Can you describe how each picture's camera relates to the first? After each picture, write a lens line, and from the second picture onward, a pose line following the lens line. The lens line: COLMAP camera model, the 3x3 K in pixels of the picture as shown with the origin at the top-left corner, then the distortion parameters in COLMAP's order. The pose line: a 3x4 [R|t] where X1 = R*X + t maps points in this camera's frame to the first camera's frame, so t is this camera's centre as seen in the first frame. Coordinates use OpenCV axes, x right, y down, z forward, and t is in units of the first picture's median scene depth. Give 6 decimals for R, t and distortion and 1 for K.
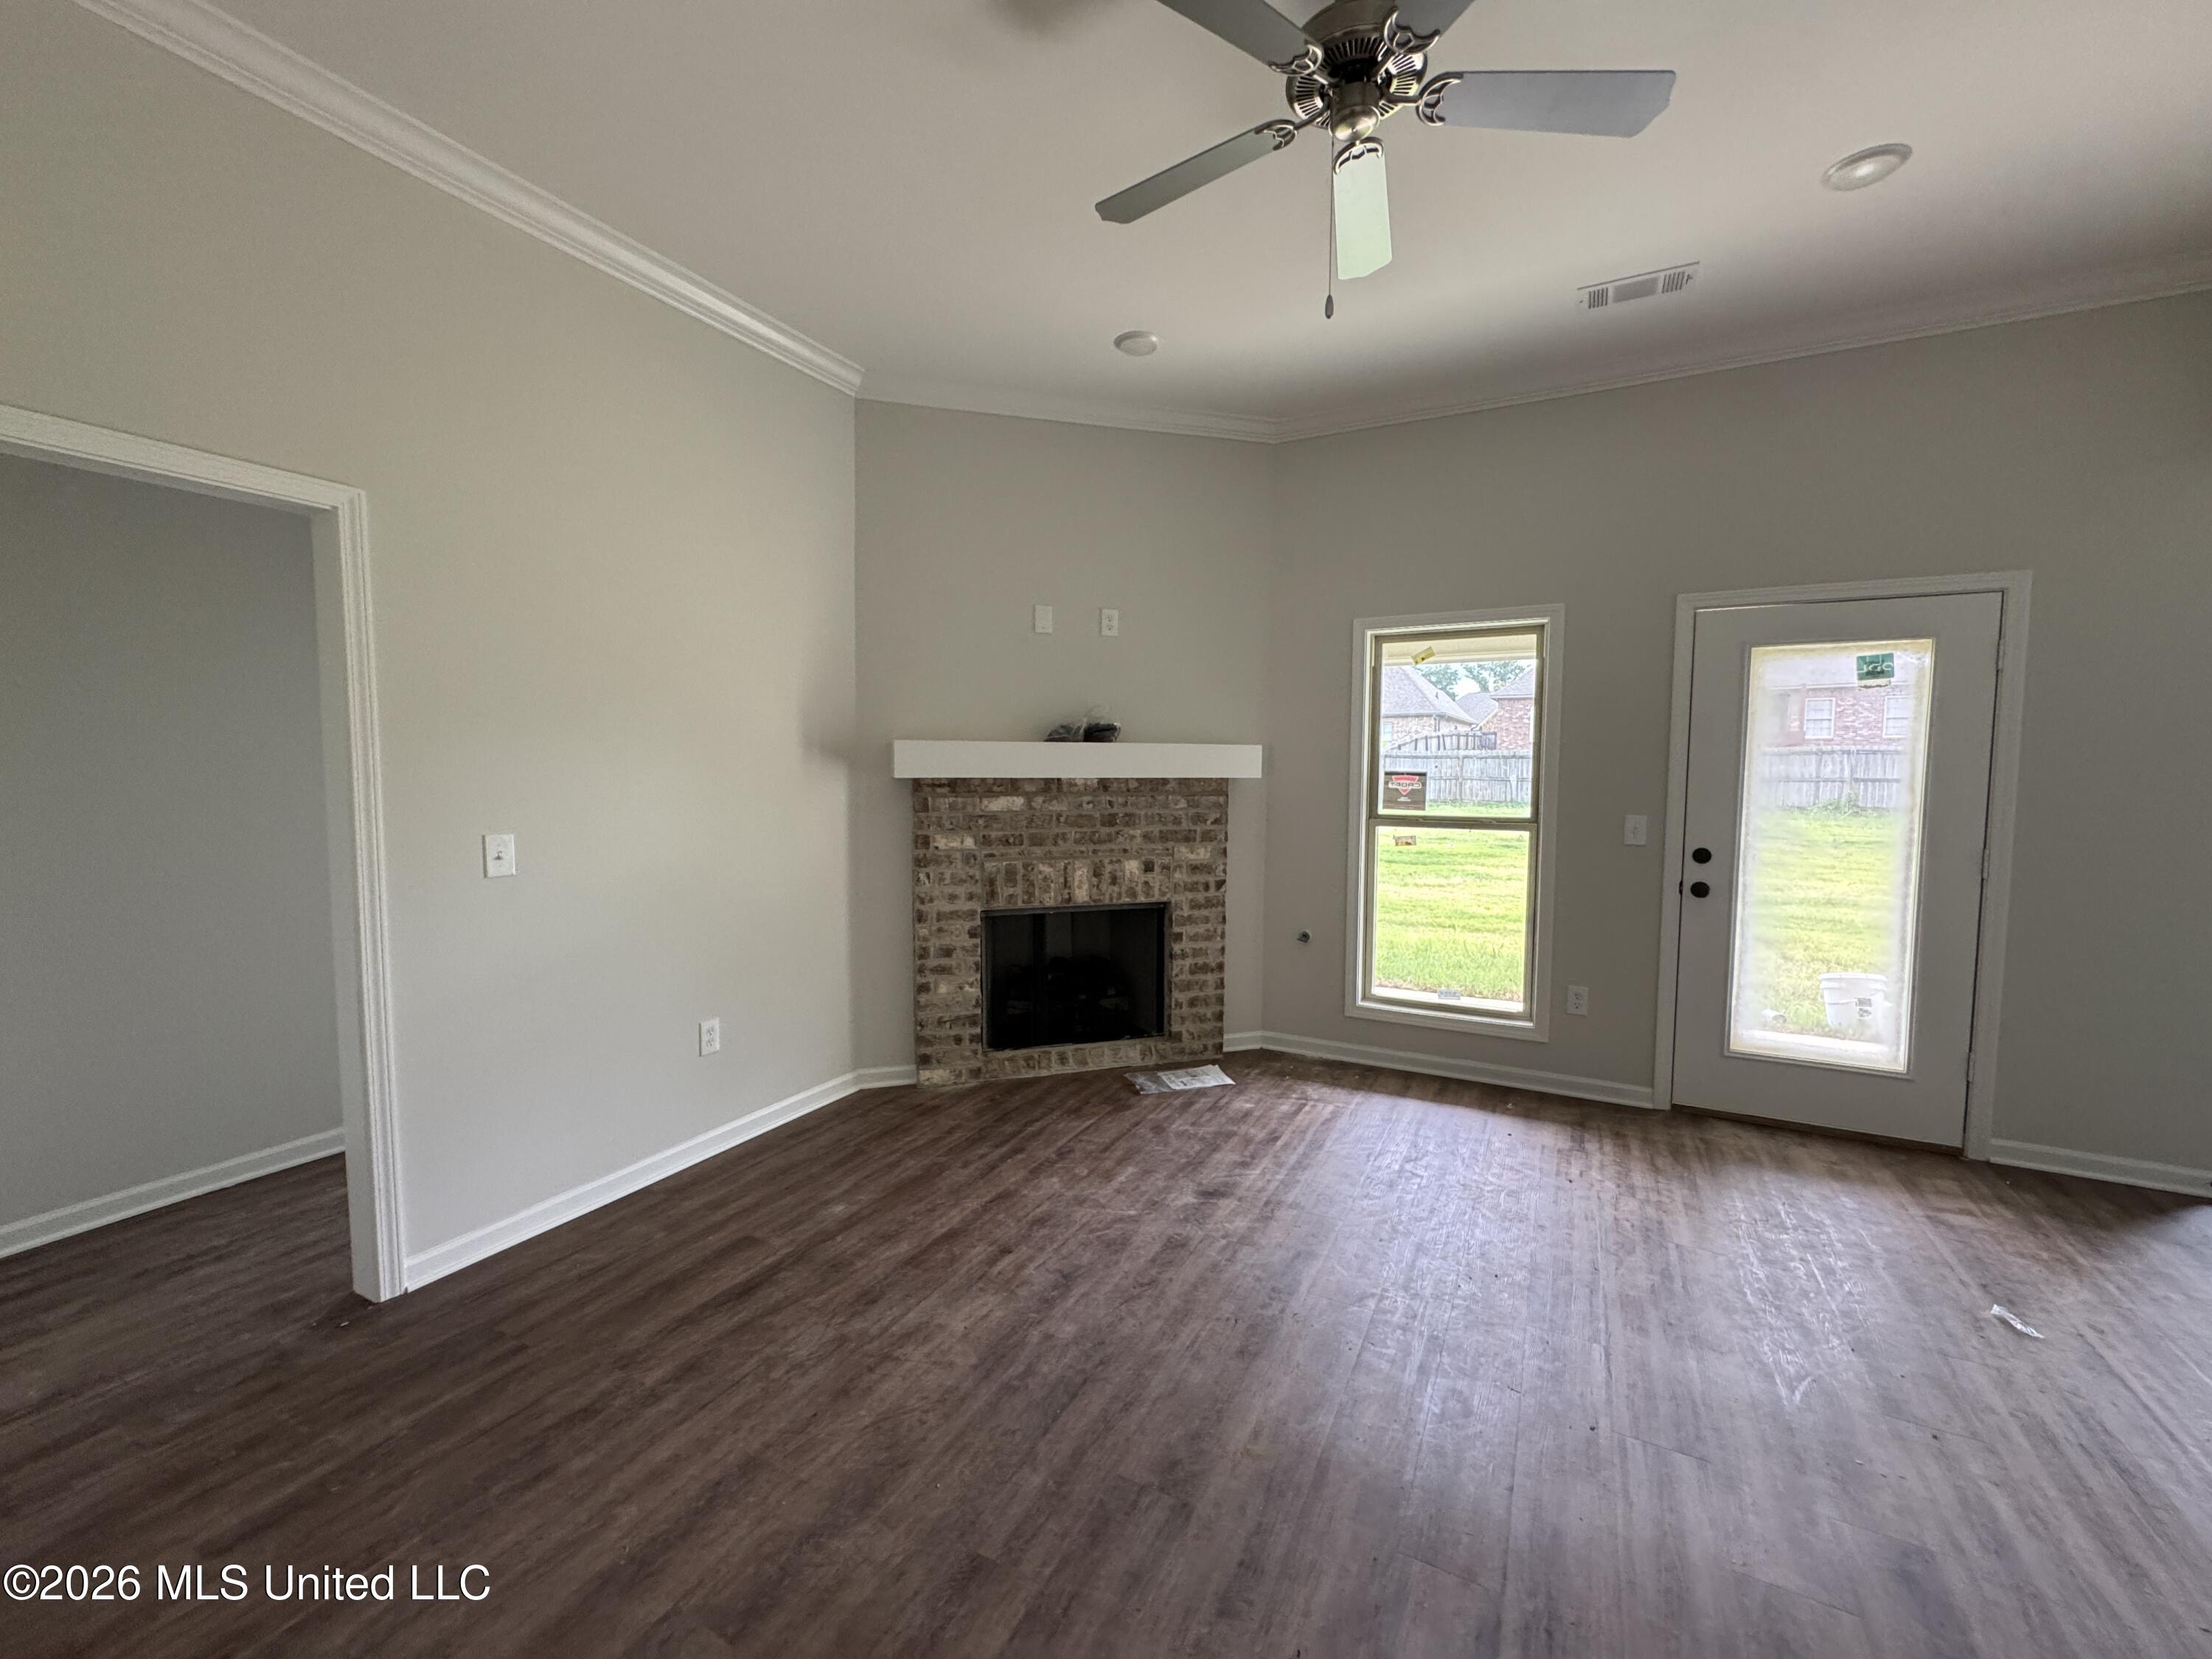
lens RADIAL K [[880.6, 0, 1107.9], [0, 880.6, 825.9], [0, 0, 1]] dist [-0.003167, 0.001064]
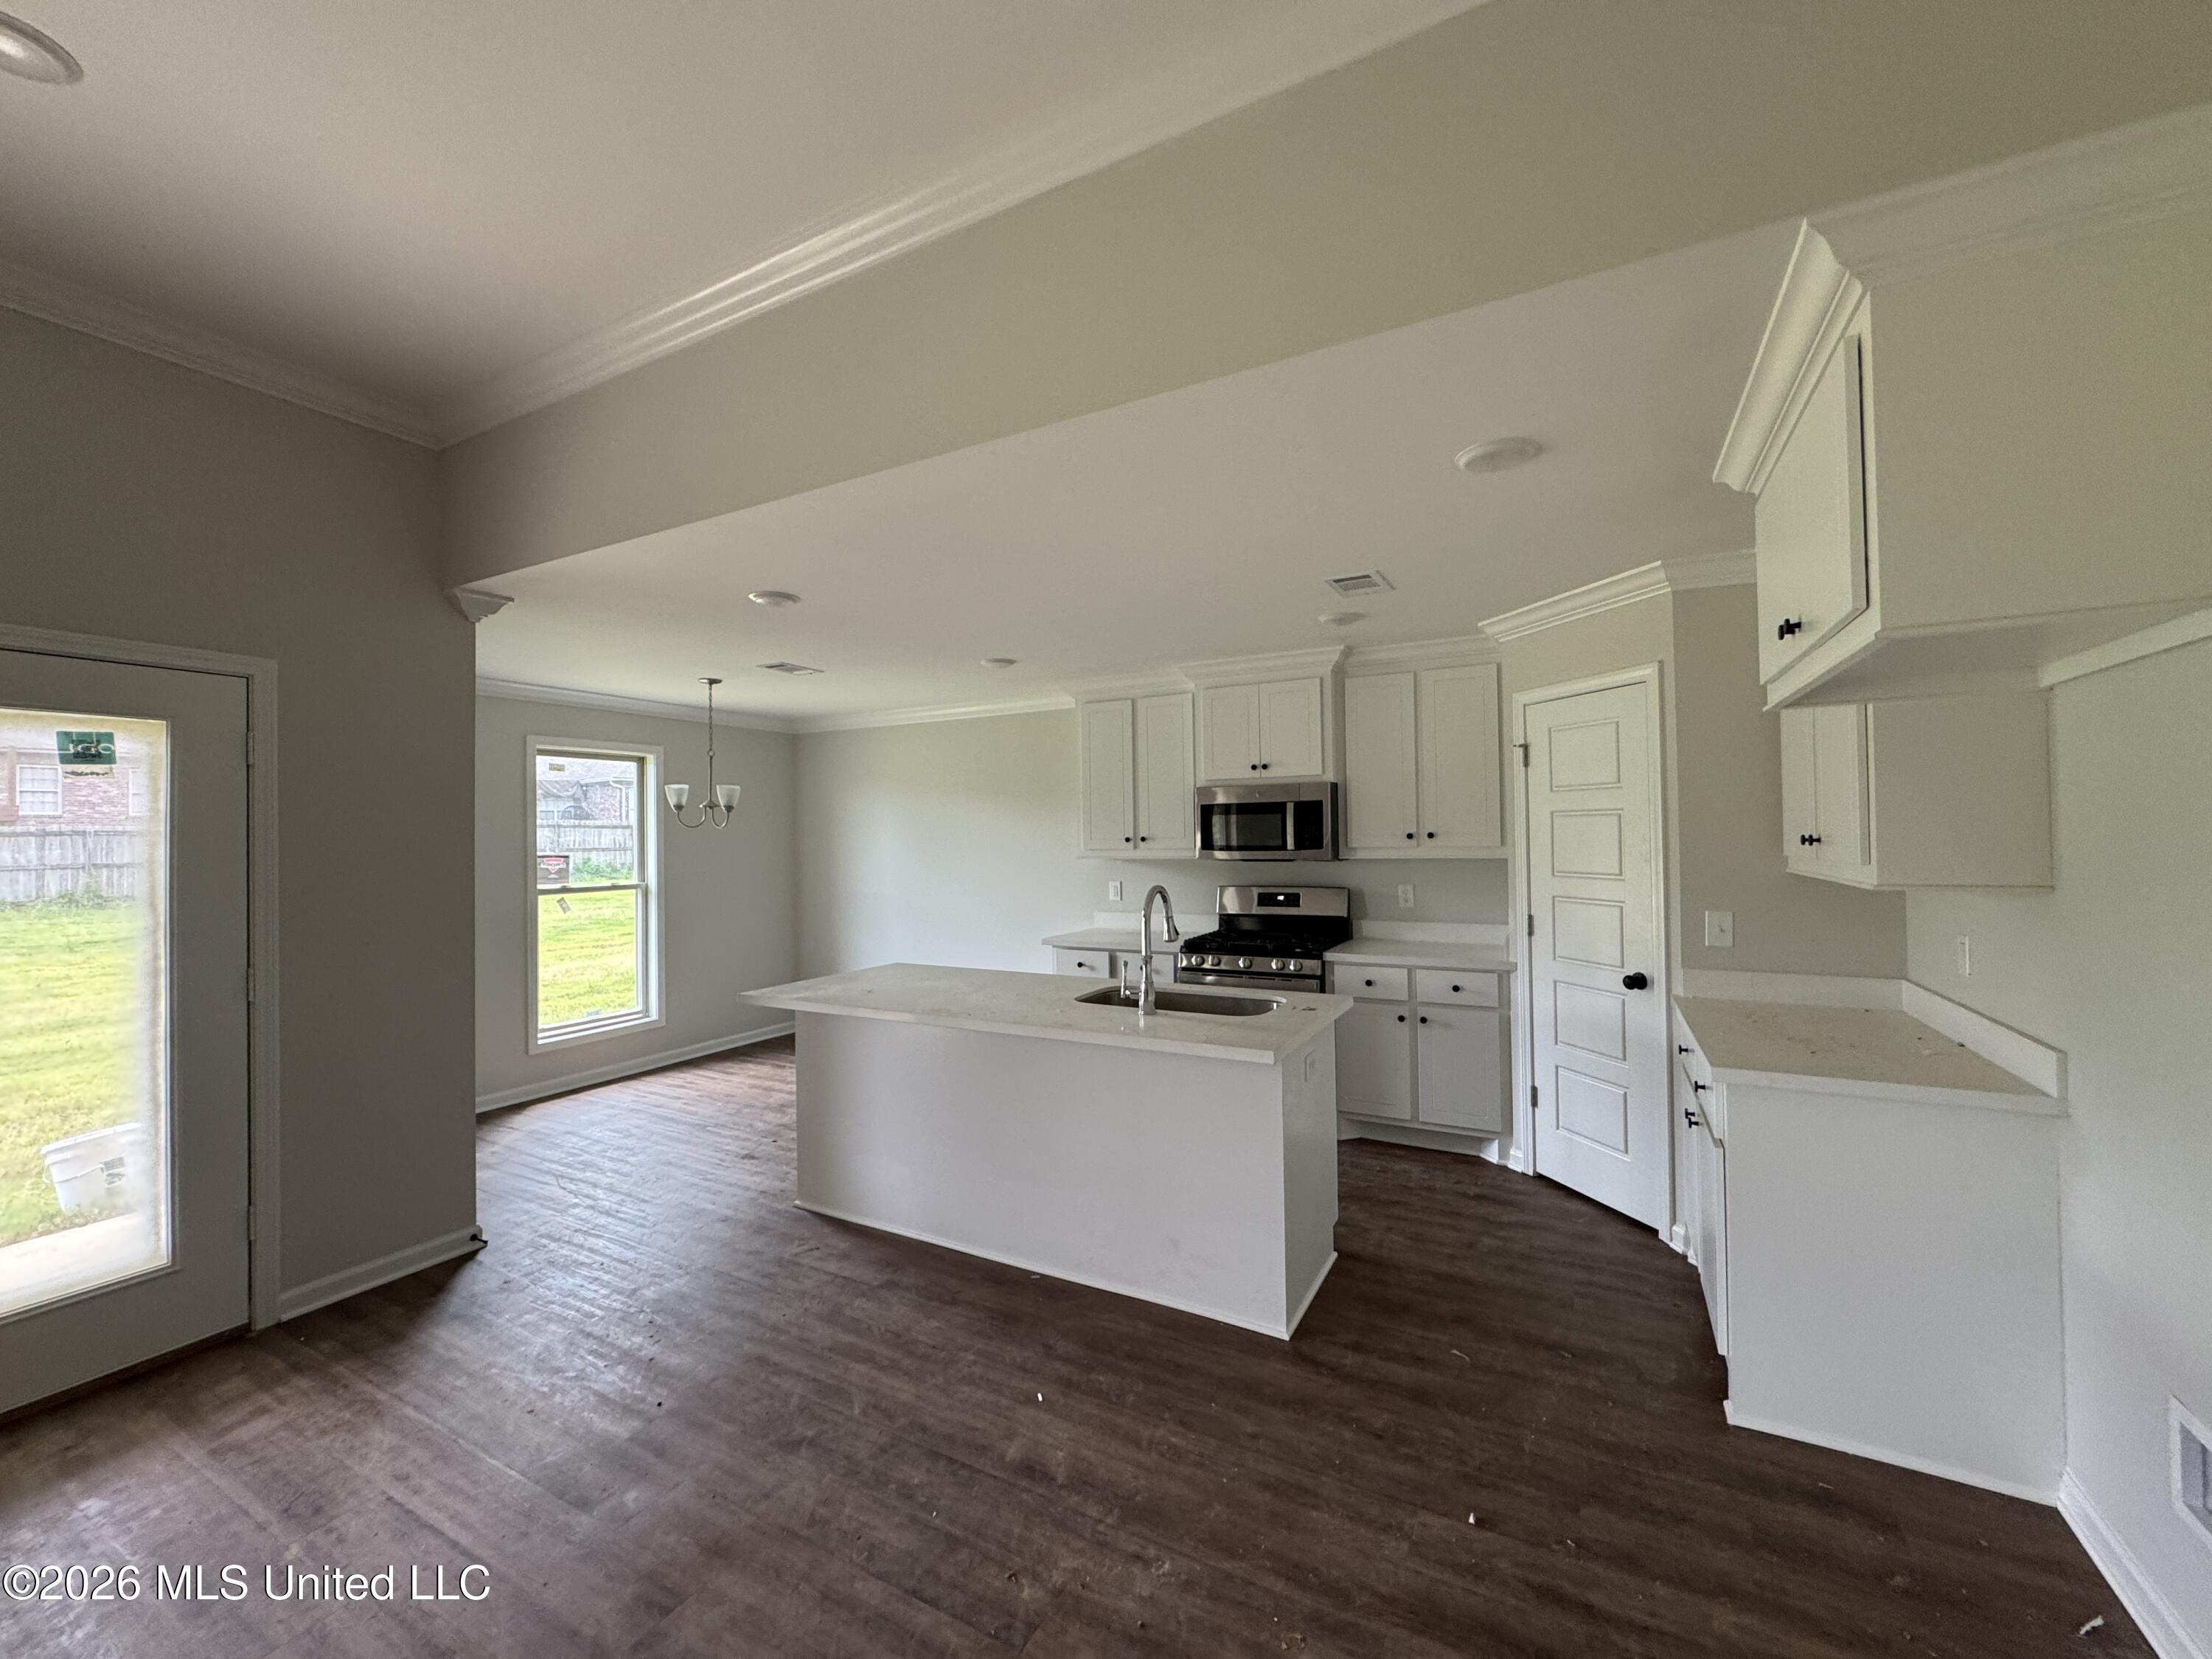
lens RADIAL K [[880.6, 0, 1106.4], [0, 880.6, 827.8], [0, 0, 1]] dist [-0.003167, 0.001064]
pose [[0.012977, 0.006225, 0.999896, 0.133214], [0.080017, 0.996767, -0.007244, -0.037789], [-0.996709, 0.080103, 0.012437, 0.126895]]
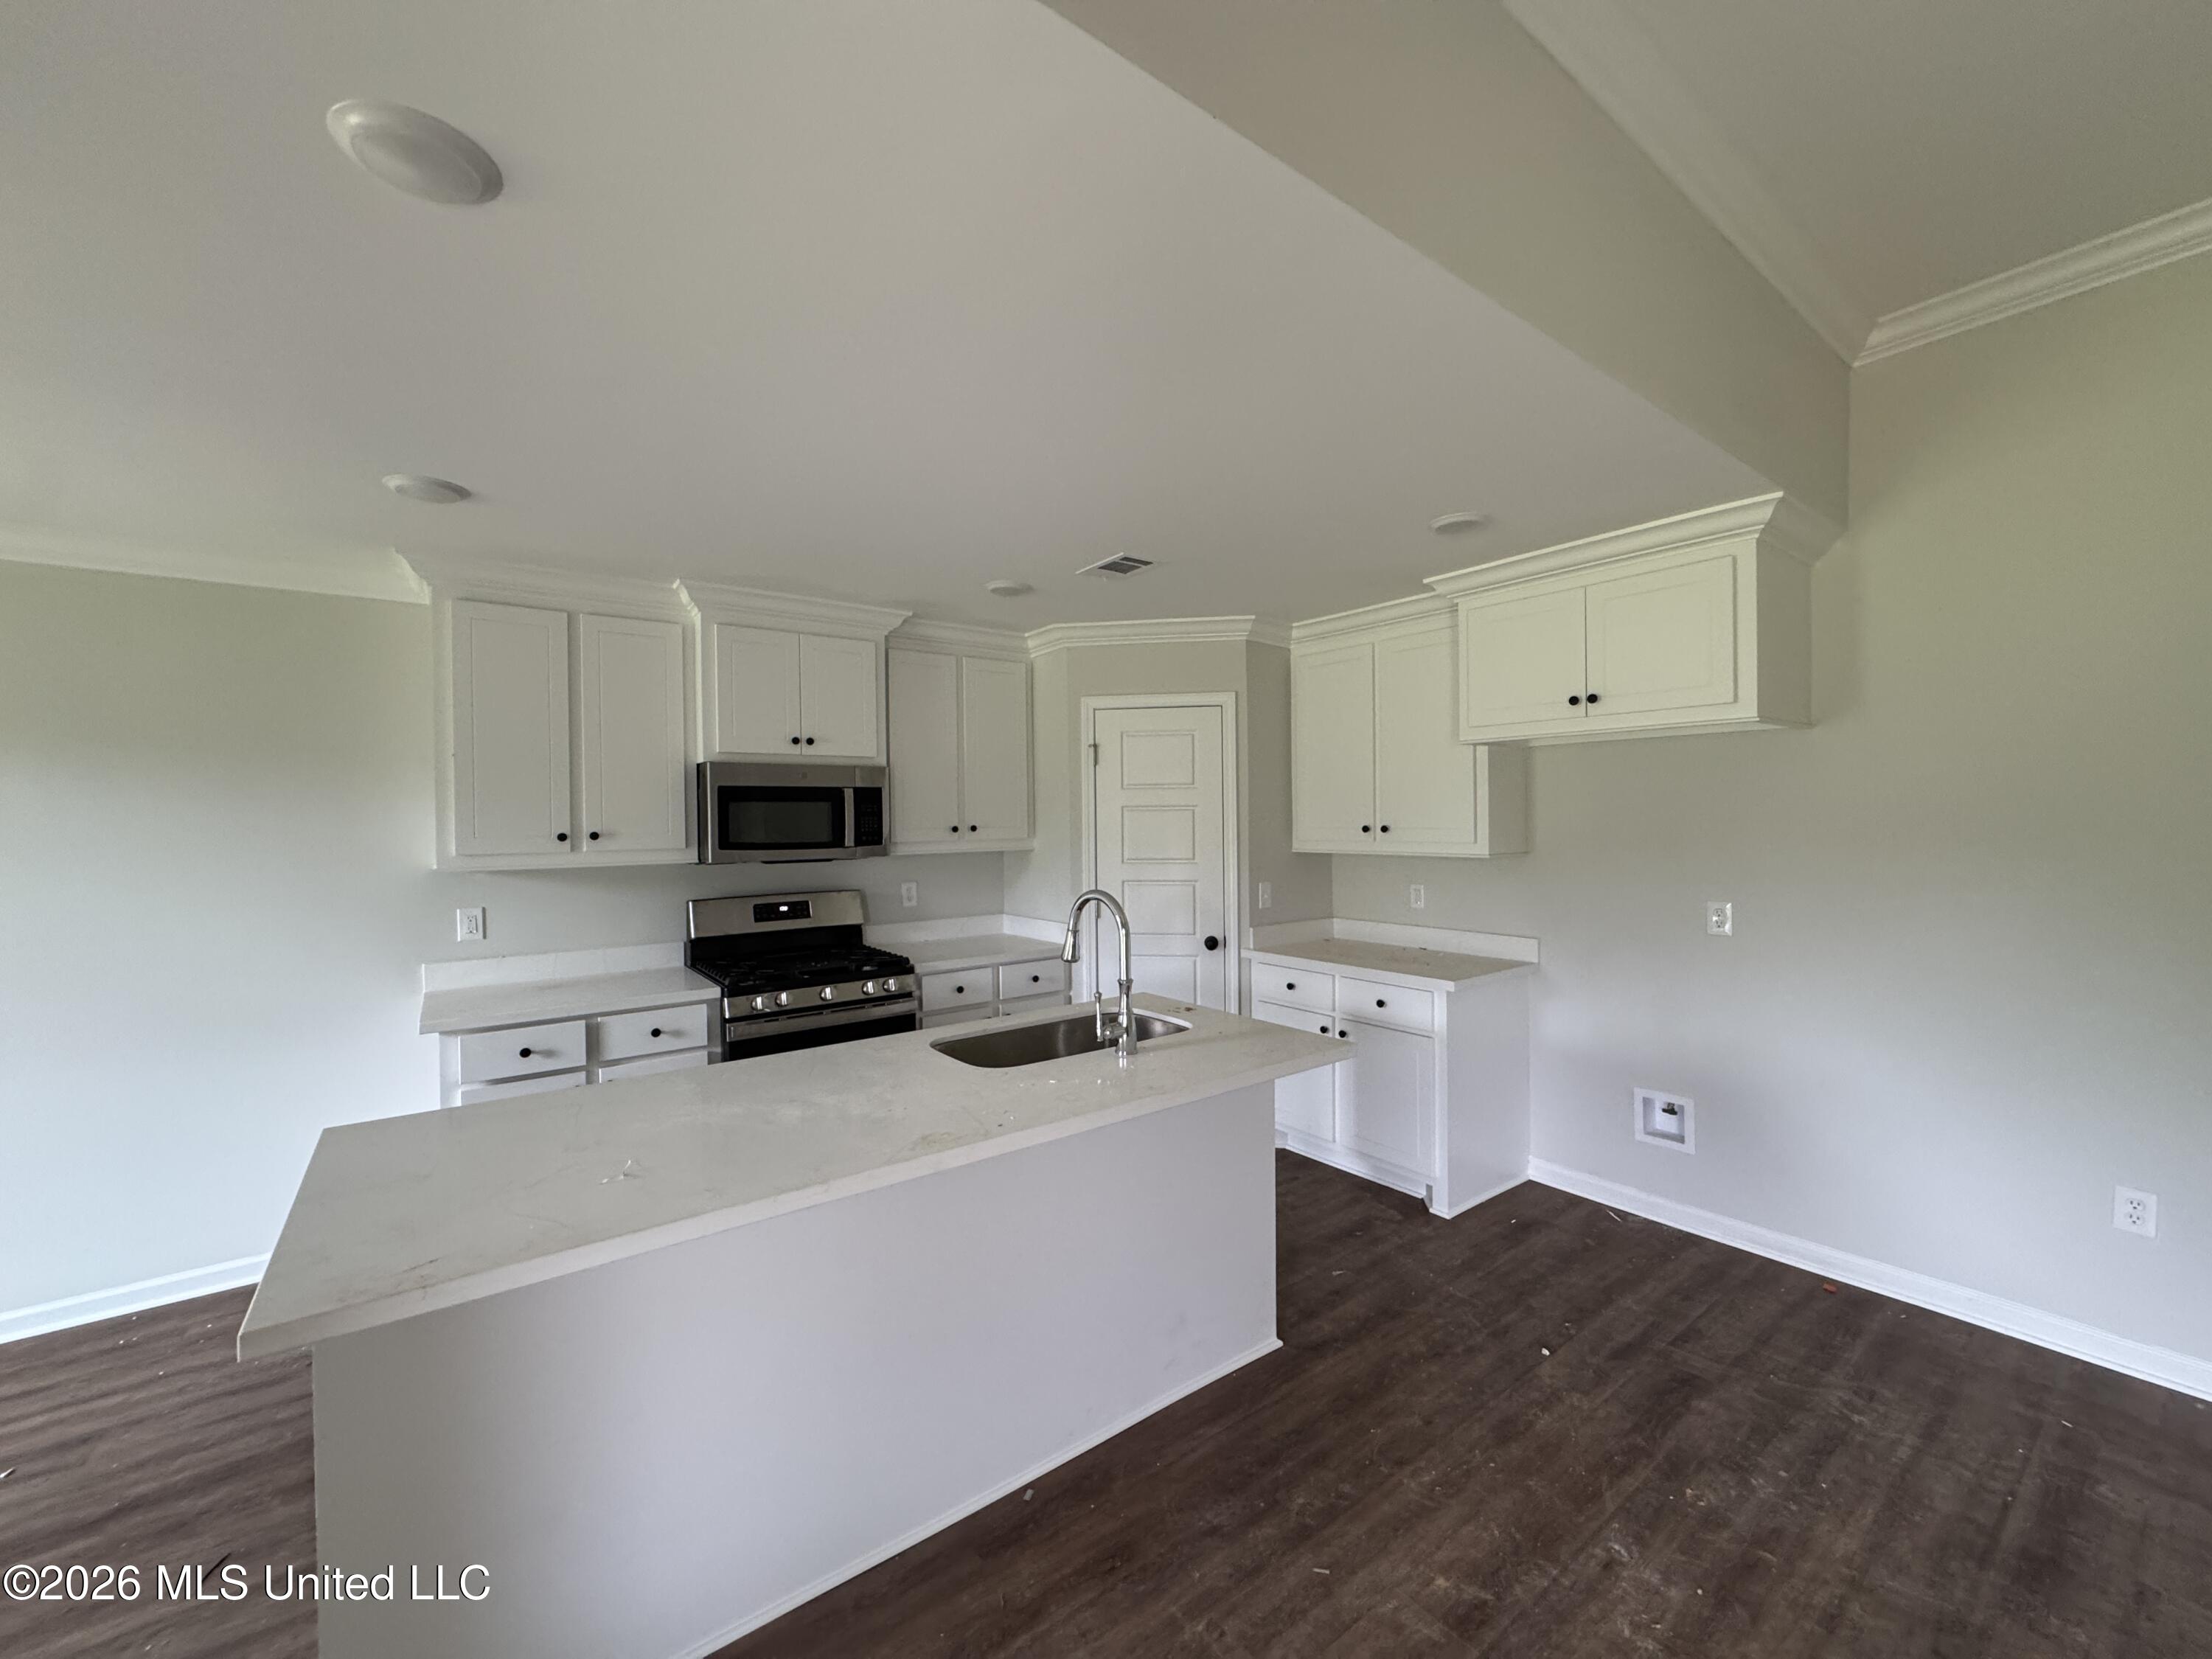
lens RADIAL K [[880.6, 0, 1105.1], [0, 880.6, 824.2], [0, 0, 1]] dist [-0.003167, 0.001064]
pose [[-0.905865, 0.005993, 0.423523, 0.404743], [0.037840, 0.997047, 0.066825, -0.057315], [-0.421872, 0.076561, -0.903417, 0.397886]]
